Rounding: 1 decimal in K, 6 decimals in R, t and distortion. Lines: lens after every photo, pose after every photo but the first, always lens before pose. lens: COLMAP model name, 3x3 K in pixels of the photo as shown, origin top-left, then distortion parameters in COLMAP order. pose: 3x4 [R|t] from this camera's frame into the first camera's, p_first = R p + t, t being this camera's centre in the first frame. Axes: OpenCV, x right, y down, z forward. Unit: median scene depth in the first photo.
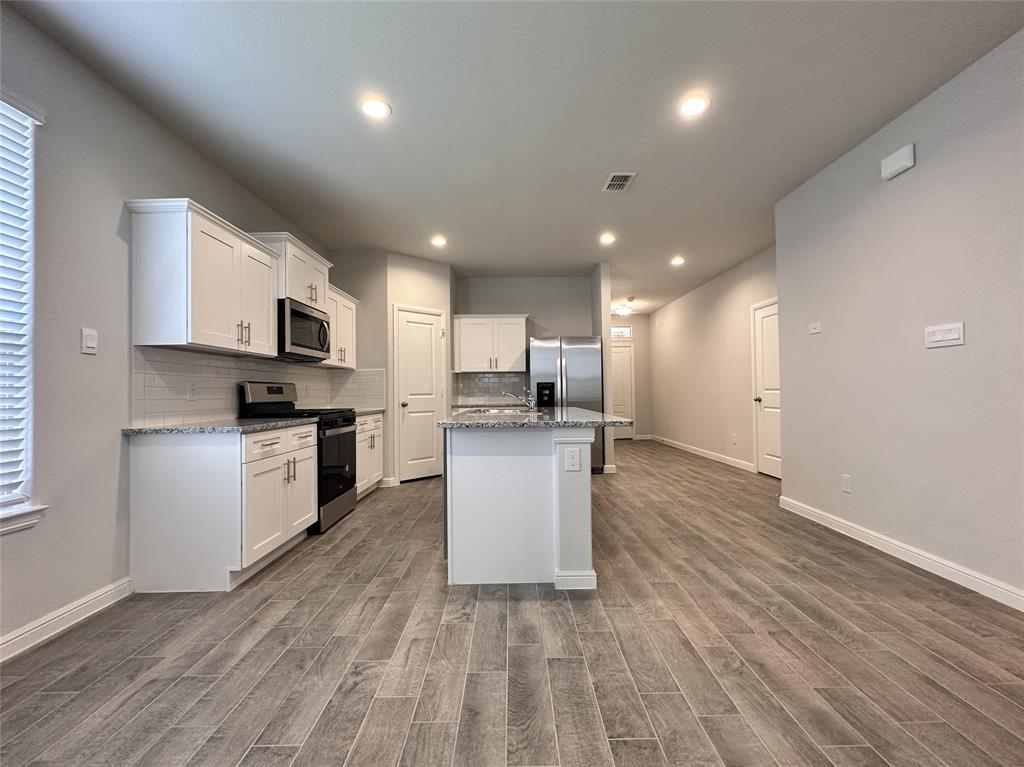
lens RADIAL K [[434.2, 0, 515.9], [0, 434.2, 383.2], [0, 0, 1]] dist [-0.000986, -0.000192]
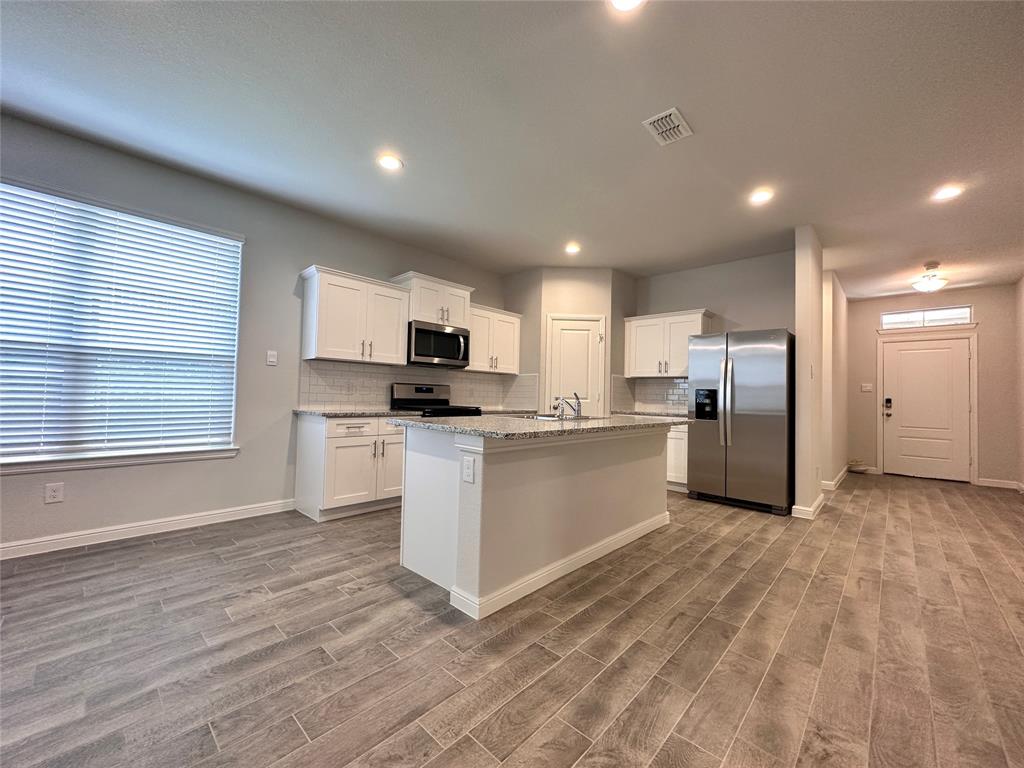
lens RADIAL K [[408.6, 0, 516.2], [0, 408.6, 383.2], [0, 0, 1]] dist [-0.002419, 0.000575]
pose [[0.725246, 0.009217, -0.688428, 0.705117], [-0.018978, 0.999798, -0.006608, -0.002684], [0.688228, 0.017857, 0.725274, 0.388309]]
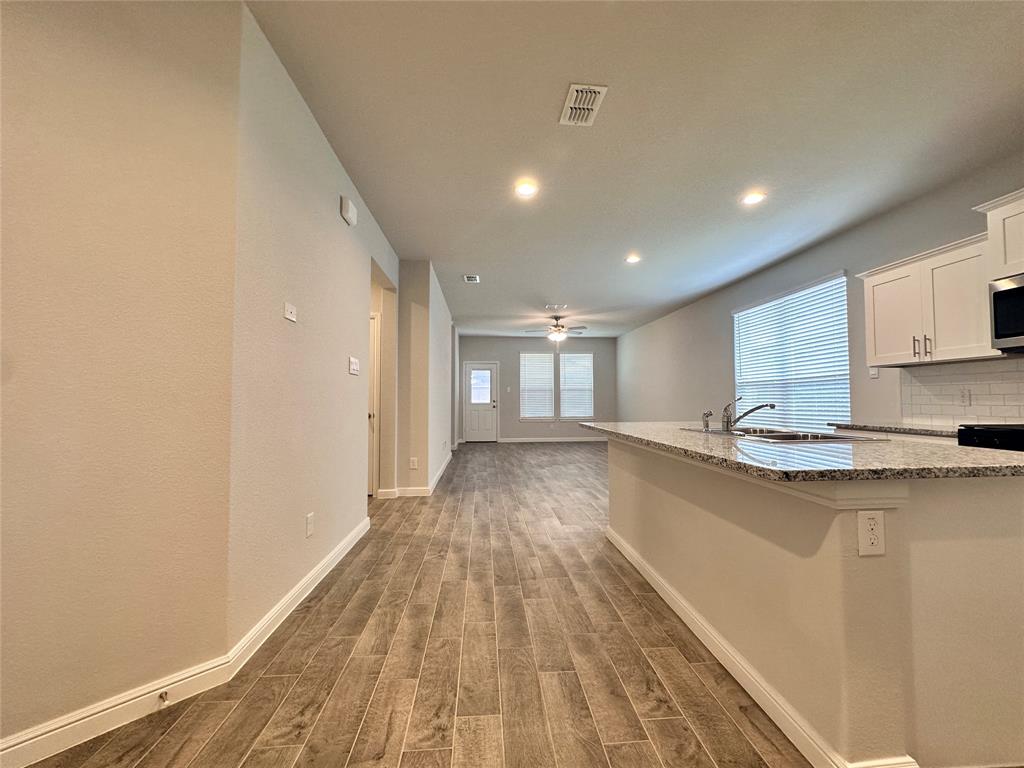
lens RADIAL K [[408.6, 0, 511.4], [0, 408.6, 387.2], [0, 0, 1]] dist [-0.002419, 0.000575]
pose [[-0.998108, 0.013526, -0.059987, 0.512860], [0.016813, 0.998365, -0.054637, 0.031094], [0.059150, -0.055543, -0.996703, 2.100050]]
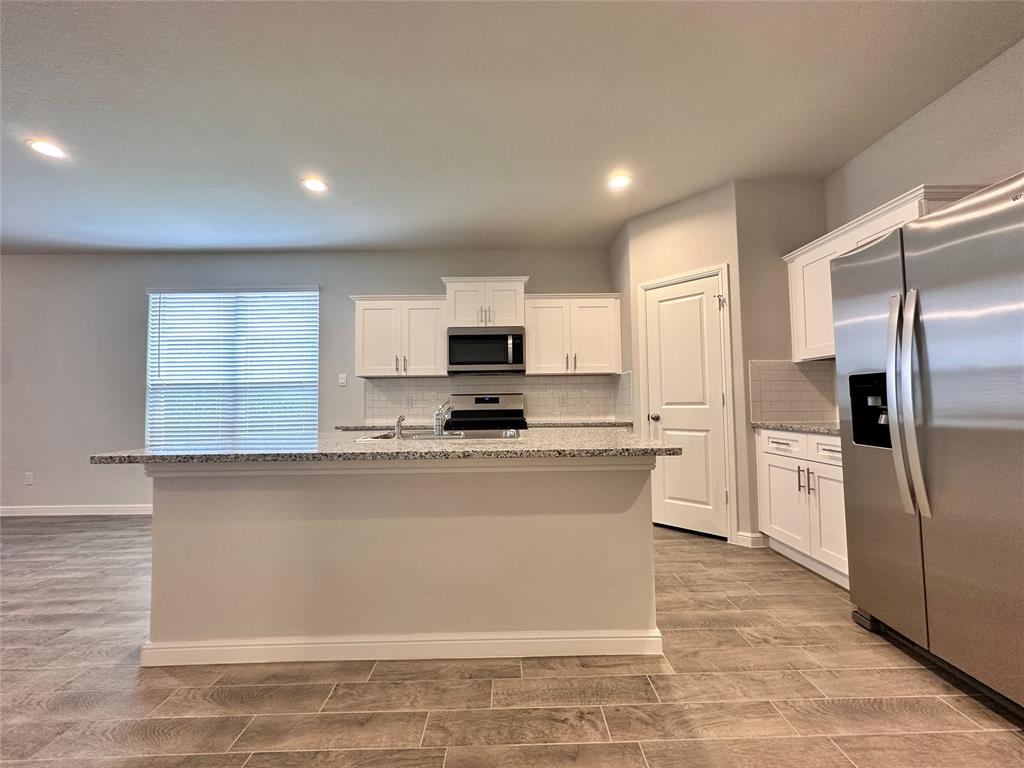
lens RADIAL K [[408.6, 0, 516.1], [0, 408.6, 384.6], [0, 0, 1]] dist [-0.002419, 0.000575]
pose [[0.006536, -0.031026, -0.999497, 0.818016], [0.036178, 0.998872, -0.030770, 0.013871], [0.999324, -0.035958, 0.007651, 1.473517]]
